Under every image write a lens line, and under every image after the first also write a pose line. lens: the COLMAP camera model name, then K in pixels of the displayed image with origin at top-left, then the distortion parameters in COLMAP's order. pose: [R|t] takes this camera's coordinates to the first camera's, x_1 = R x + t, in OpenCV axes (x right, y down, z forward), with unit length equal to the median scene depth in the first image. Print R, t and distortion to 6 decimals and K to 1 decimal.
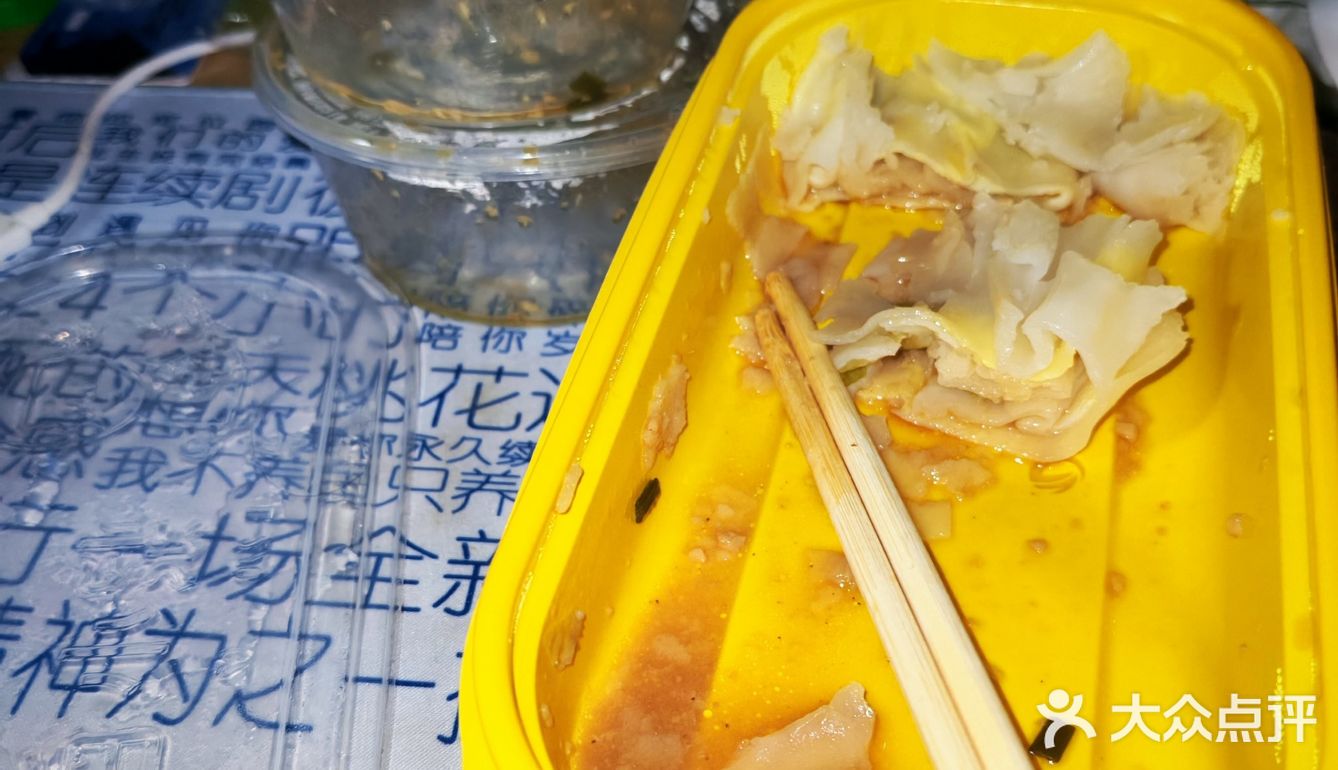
lens RADIAL K [[1481.7, 0, 741.8], [0, 1481.7, 385.6], [0, 0, 1]] dist [0.110169, -0.505624]
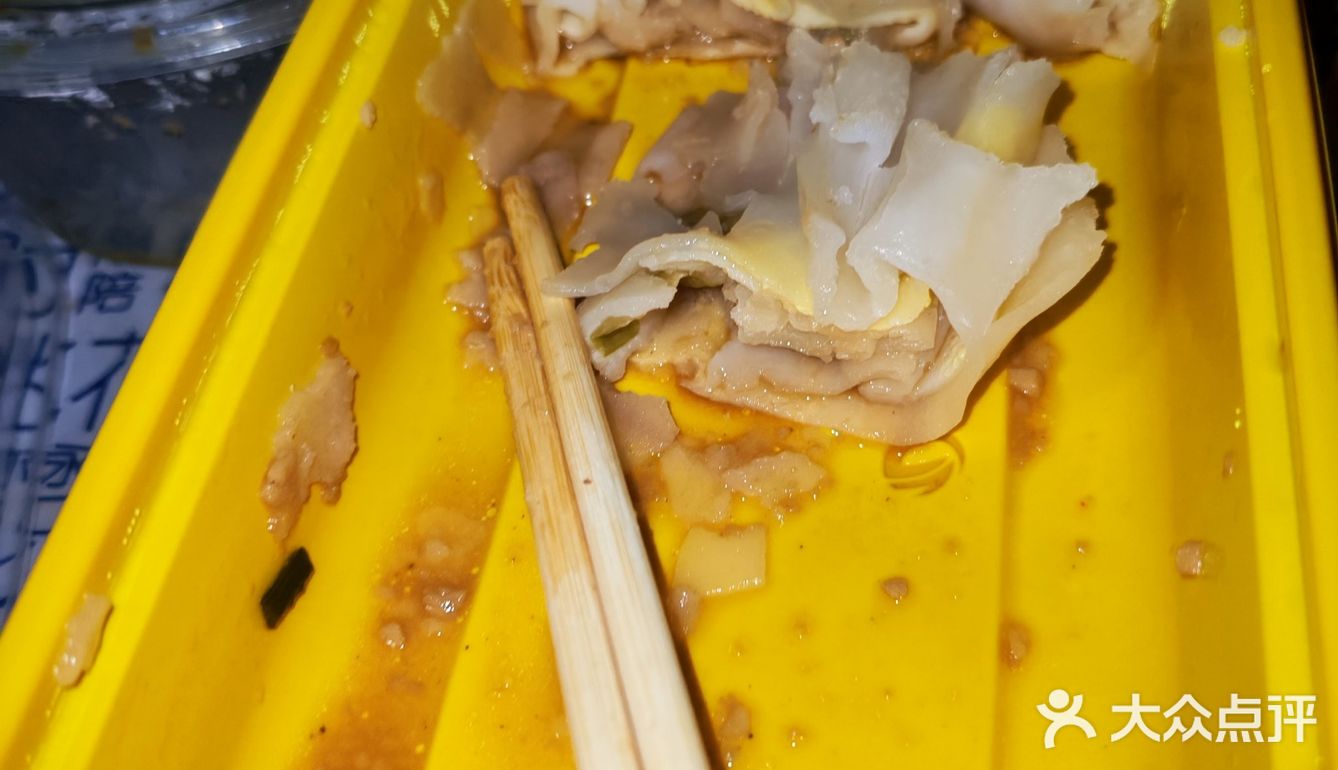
lens RADIAL K [[1481.7, 0, 741.8], [0, 1481.7, 385.6], [0, 0, 1]] dist [0.110169, -0.505624]
pose [[0.994916, -0.100621, 0.004274, 0.125588], [0.099175, 0.986236, 0.132295, -0.067738], [-0.017527, -0.131198, 0.991201, 0.330532]]
